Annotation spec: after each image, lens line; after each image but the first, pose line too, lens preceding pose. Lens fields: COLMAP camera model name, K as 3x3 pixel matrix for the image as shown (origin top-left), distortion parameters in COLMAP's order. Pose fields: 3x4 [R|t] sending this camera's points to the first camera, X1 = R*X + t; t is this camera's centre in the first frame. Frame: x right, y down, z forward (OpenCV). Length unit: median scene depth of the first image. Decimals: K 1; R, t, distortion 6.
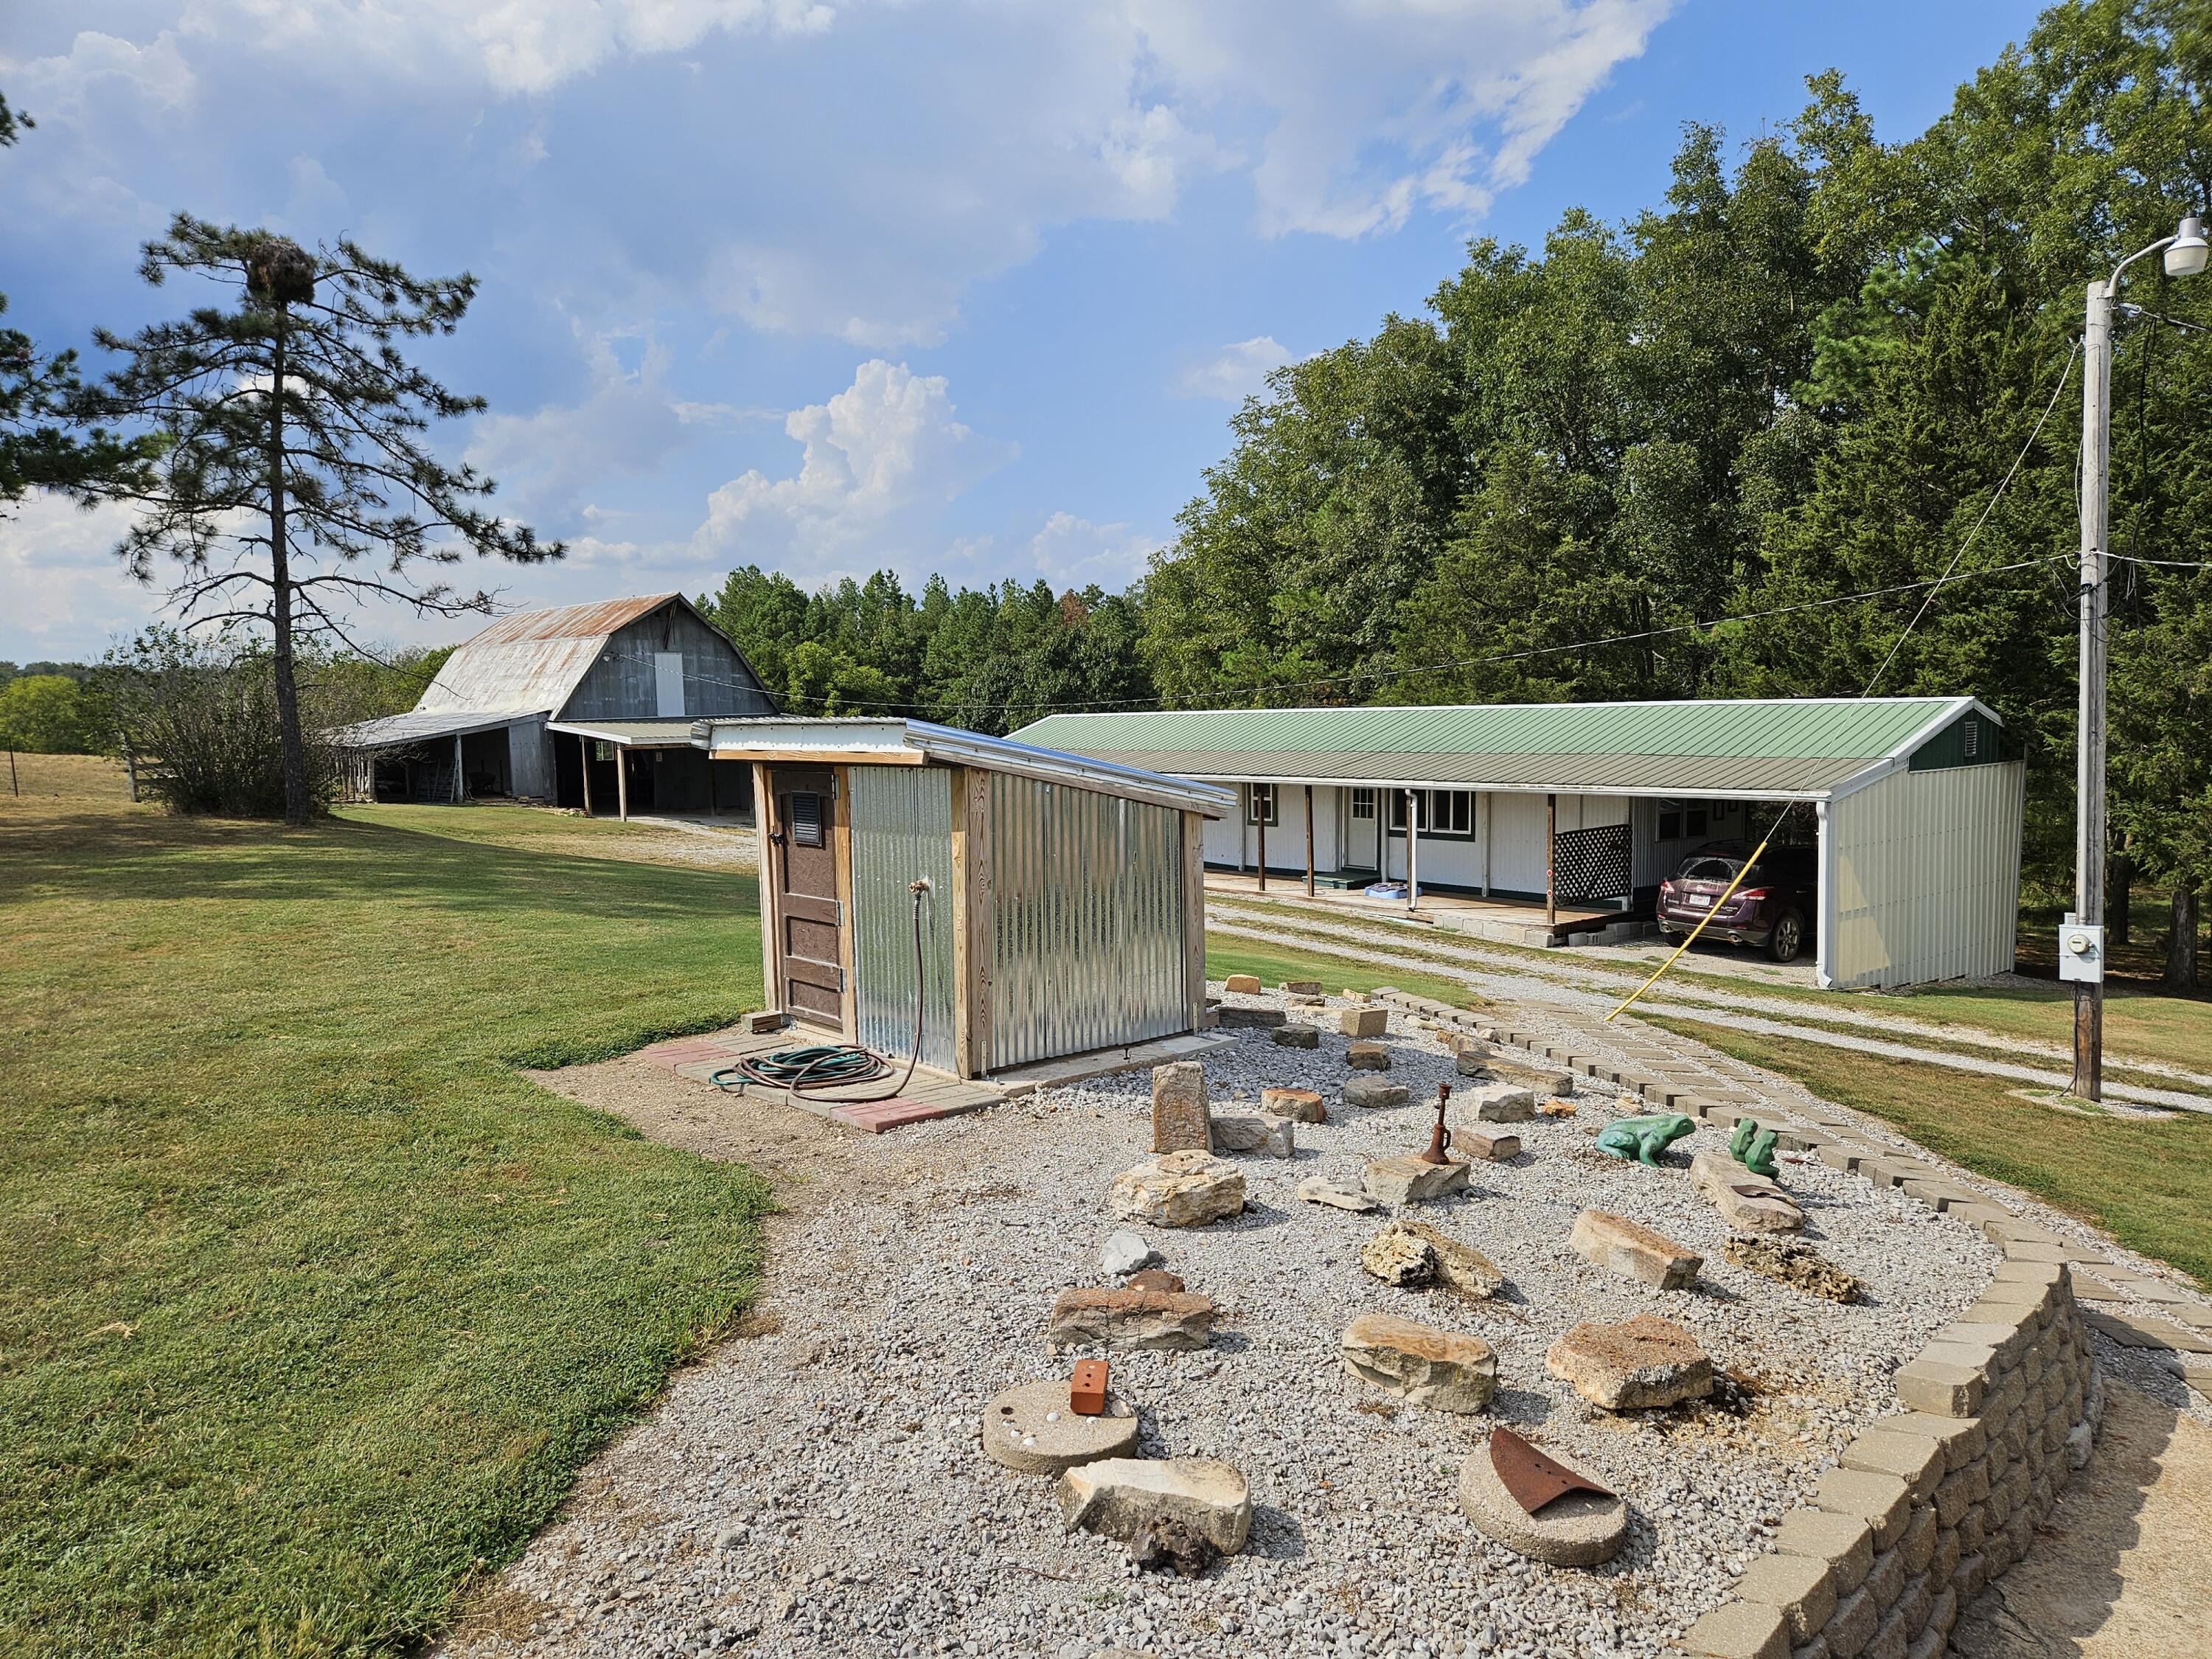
lens RADIAL K [[1504.6, 0, 1107.9], [0, 1504.6, 828.2], [0, 0, 1]] dist [0.045899, -0.019163]
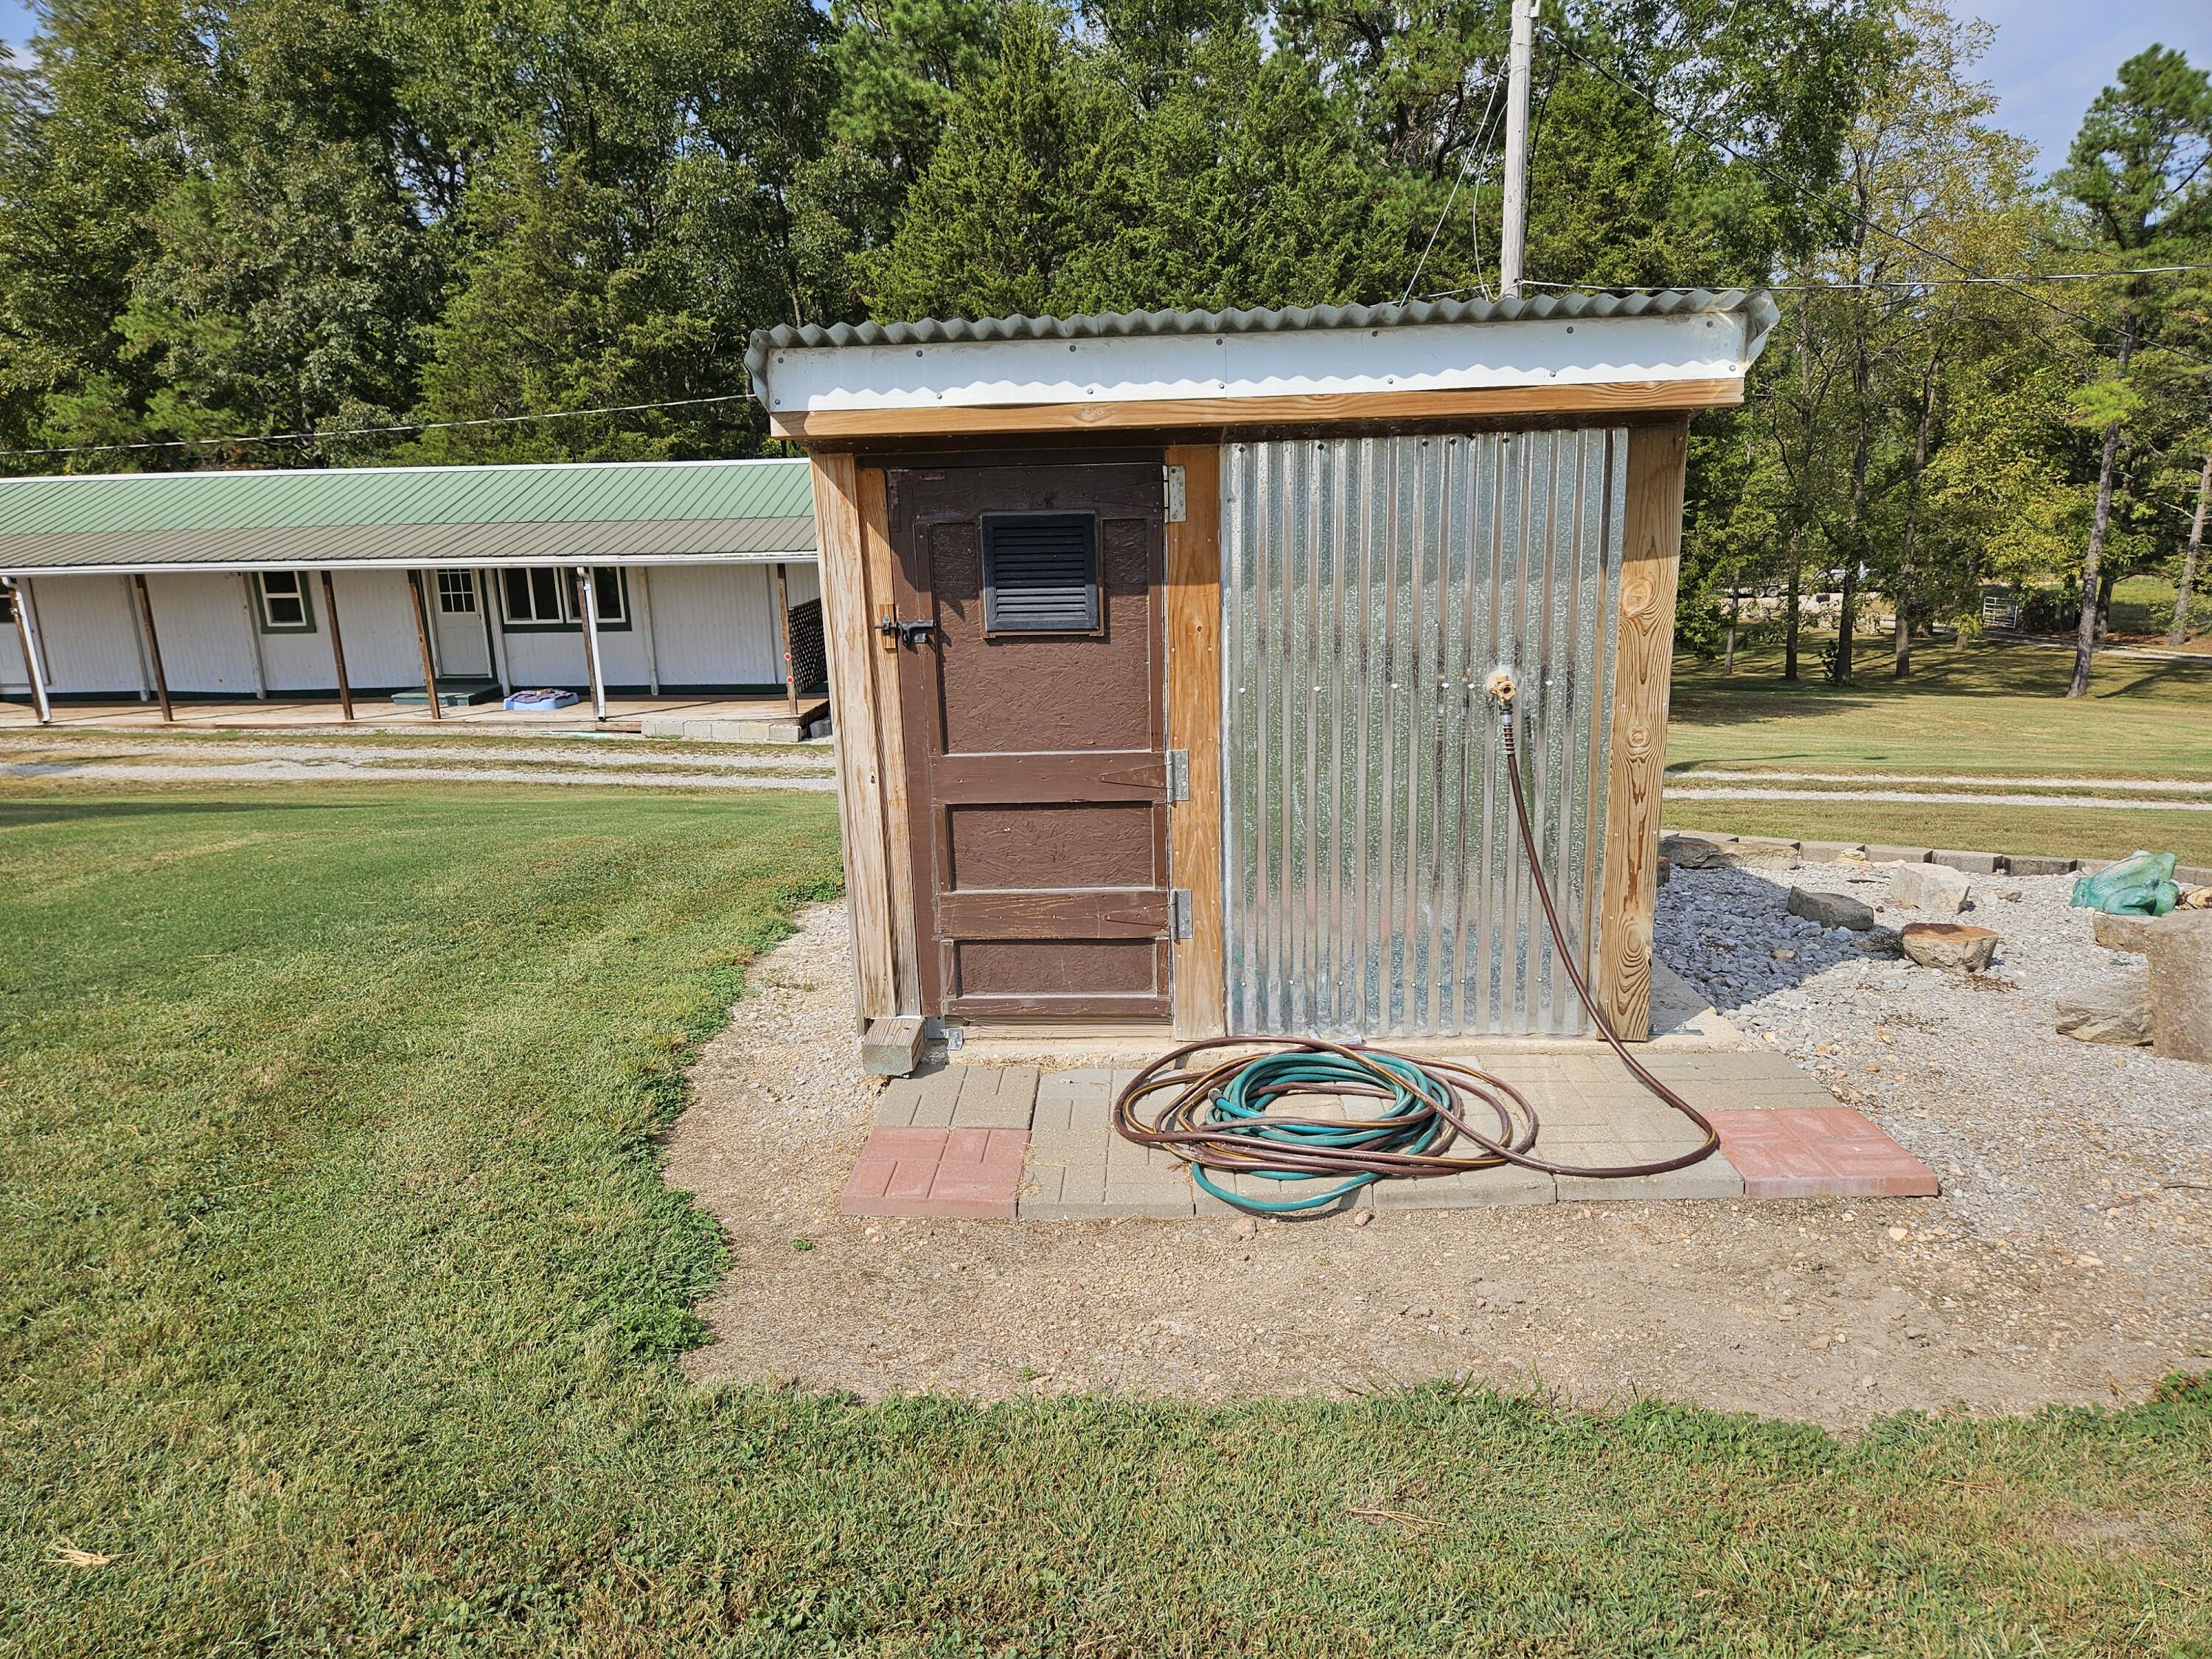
lens RADIAL K [[1504.6, 0, 1106.3], [0, 1504.6, 833.8], [0, 0, 1]] dist [0.045899, -0.019163]
pose [[0.702639, -0.166629, 0.691761, -0.160293], [0.069553, 0.983622, 0.166284, -0.001172], [-0.708139, -0.068723, 0.702721, 0.215308]]
